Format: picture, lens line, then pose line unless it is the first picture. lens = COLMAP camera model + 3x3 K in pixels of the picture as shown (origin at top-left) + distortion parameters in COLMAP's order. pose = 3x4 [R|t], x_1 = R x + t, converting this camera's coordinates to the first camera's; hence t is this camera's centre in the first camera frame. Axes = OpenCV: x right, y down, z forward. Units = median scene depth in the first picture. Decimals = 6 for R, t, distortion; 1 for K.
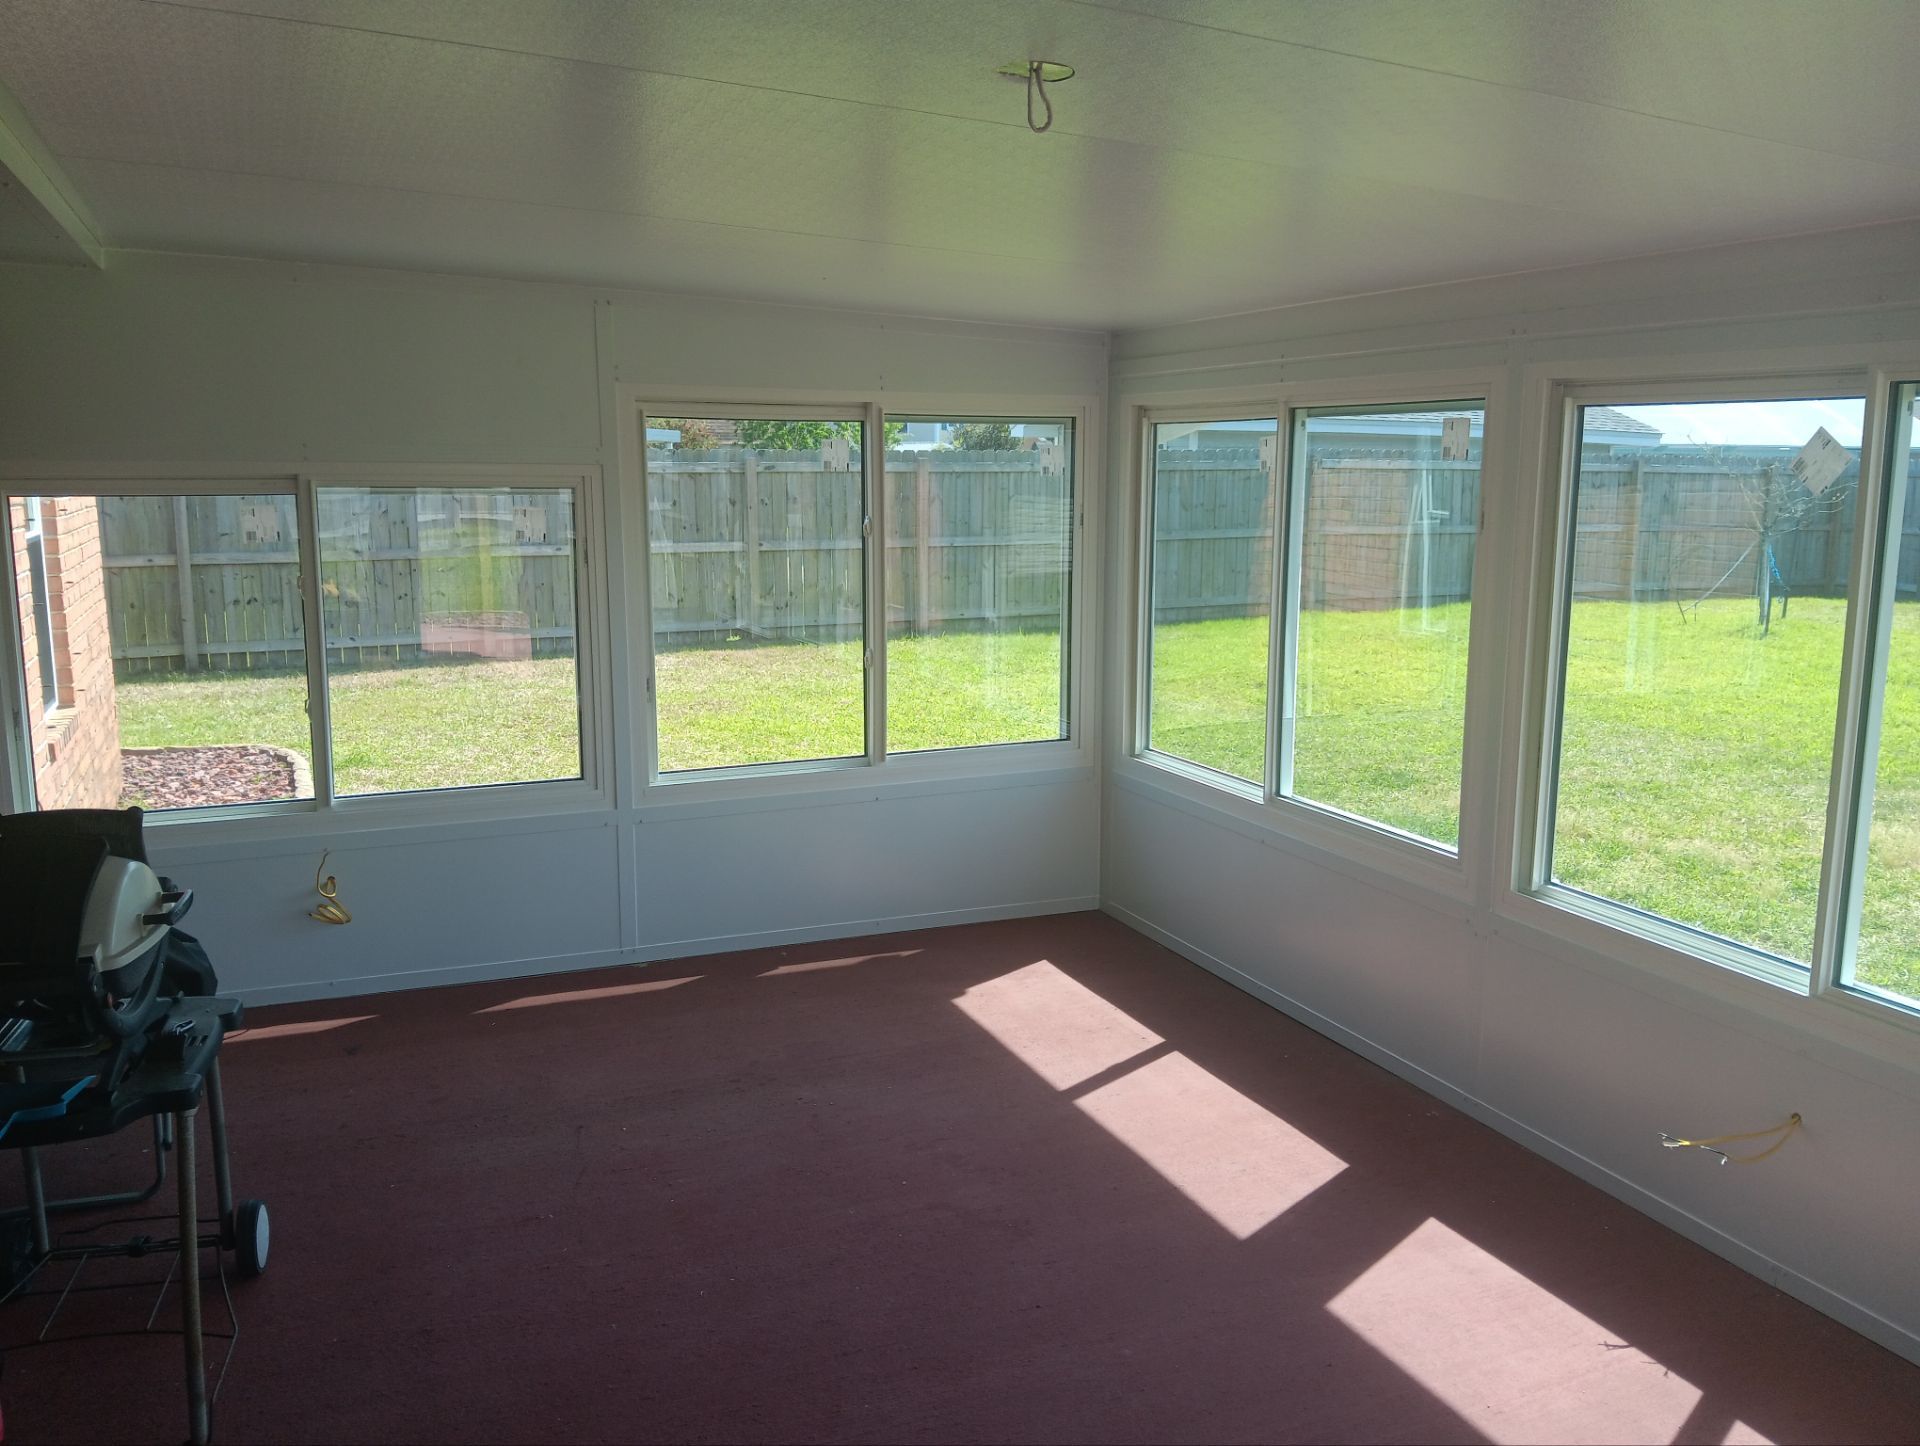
lens RADIAL K [[1524.3, 0, 960.0], [0, 1524.3, 723.0], [0, 0, 1]] dist [-0.006962, -0.004835]
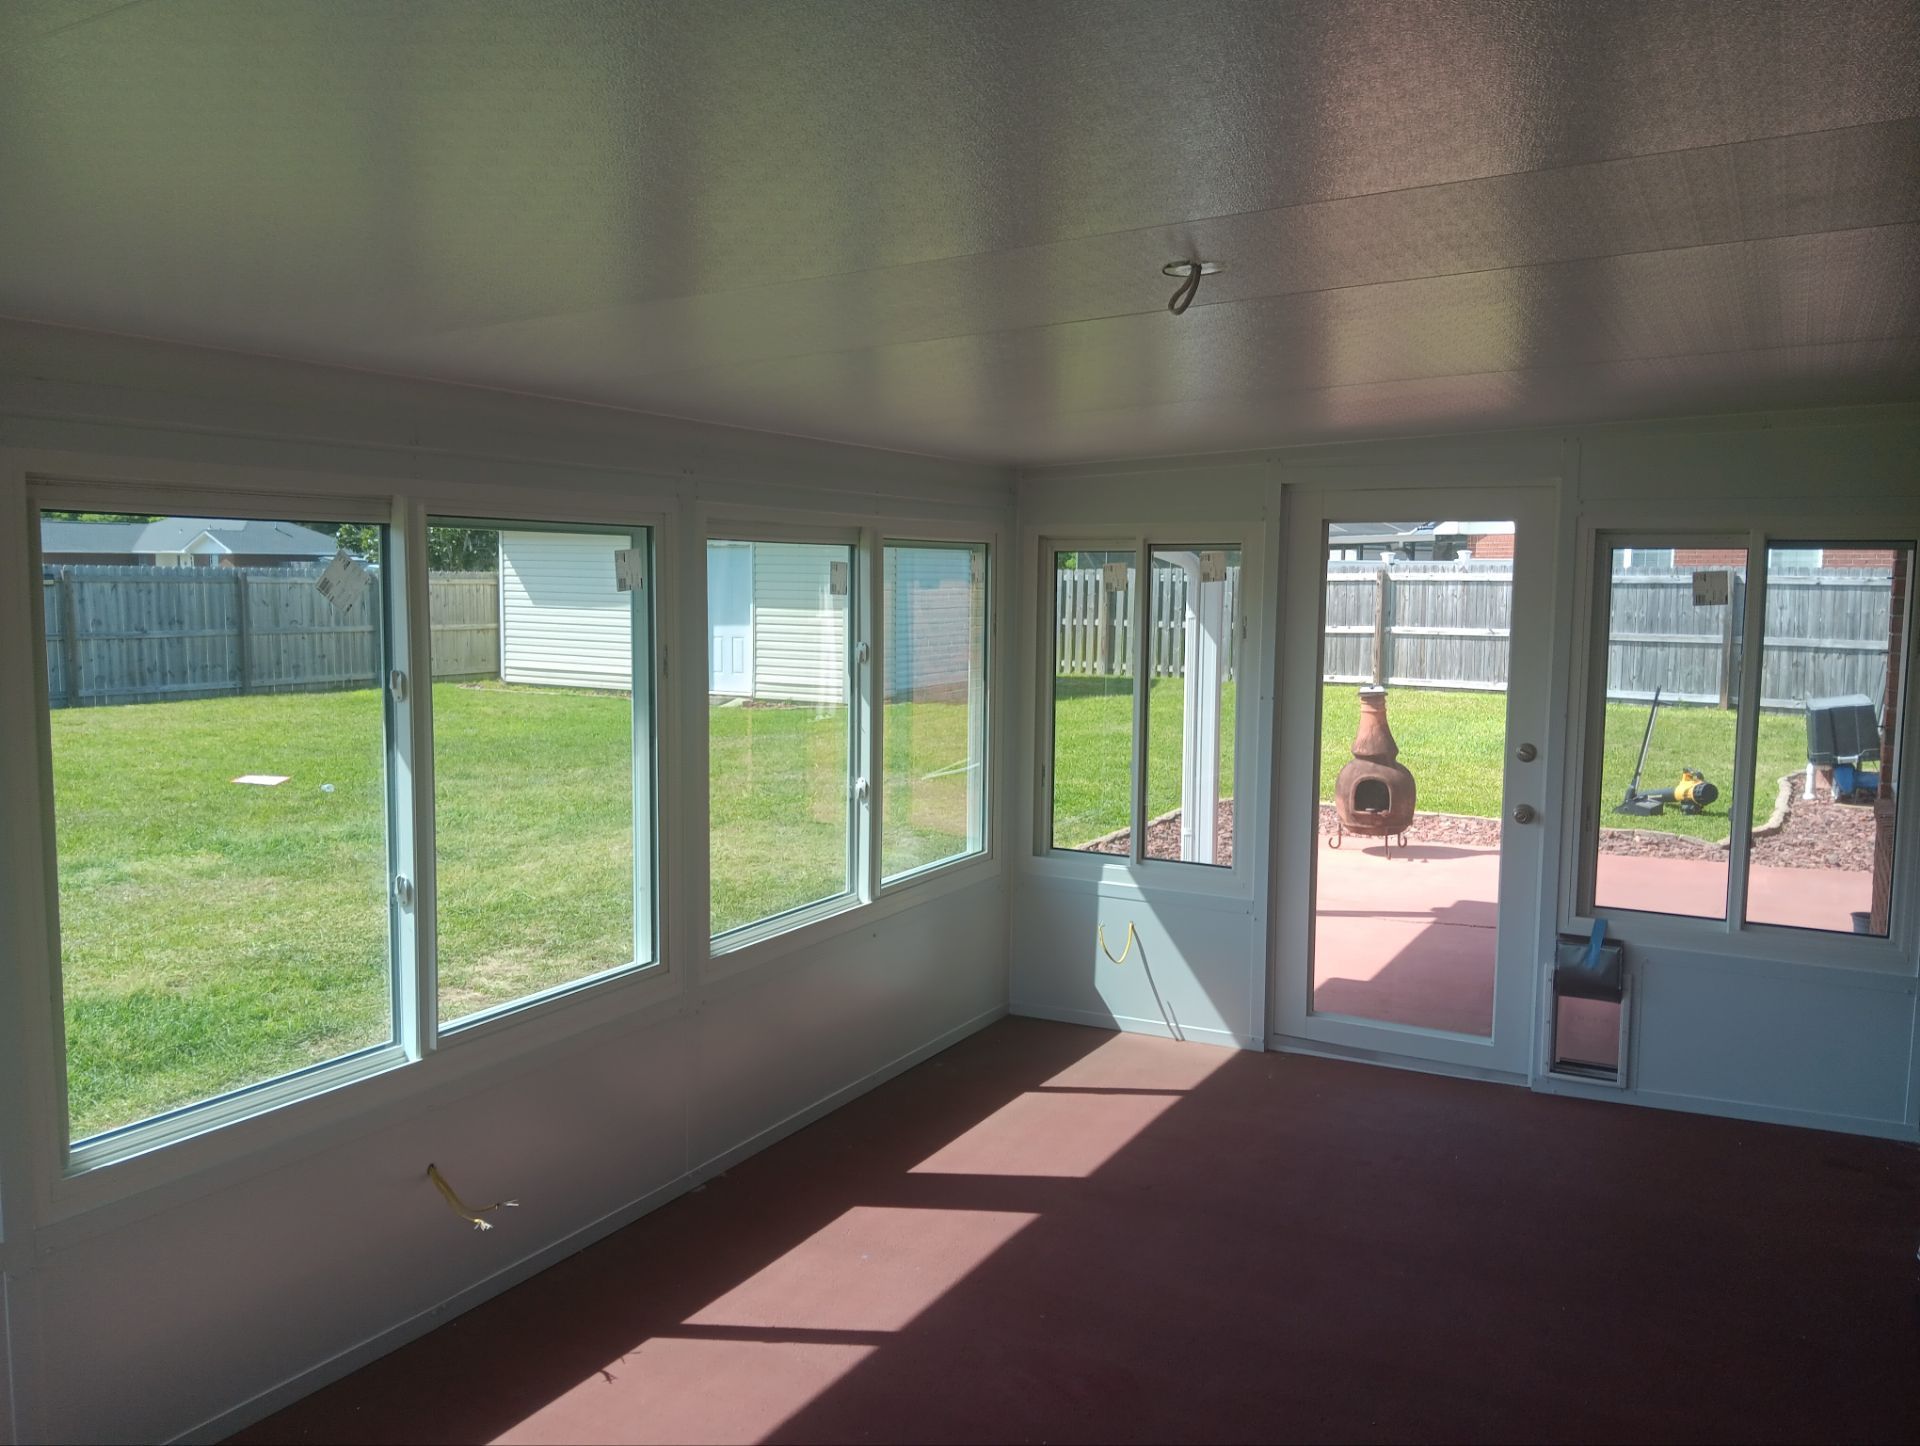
lens RADIAL K [[1524.3, 0, 960.0], [0, 1524.3, 723.0], [0, 0, 1]] dist [-0.006962, -0.004835]
pose [[-0.605622, -0.072283, 0.792463, -0.596347], [0.130241, 0.973433, 0.188323, -0.238101], [-0.785022, 0.217264, -0.580118, 1.393911]]
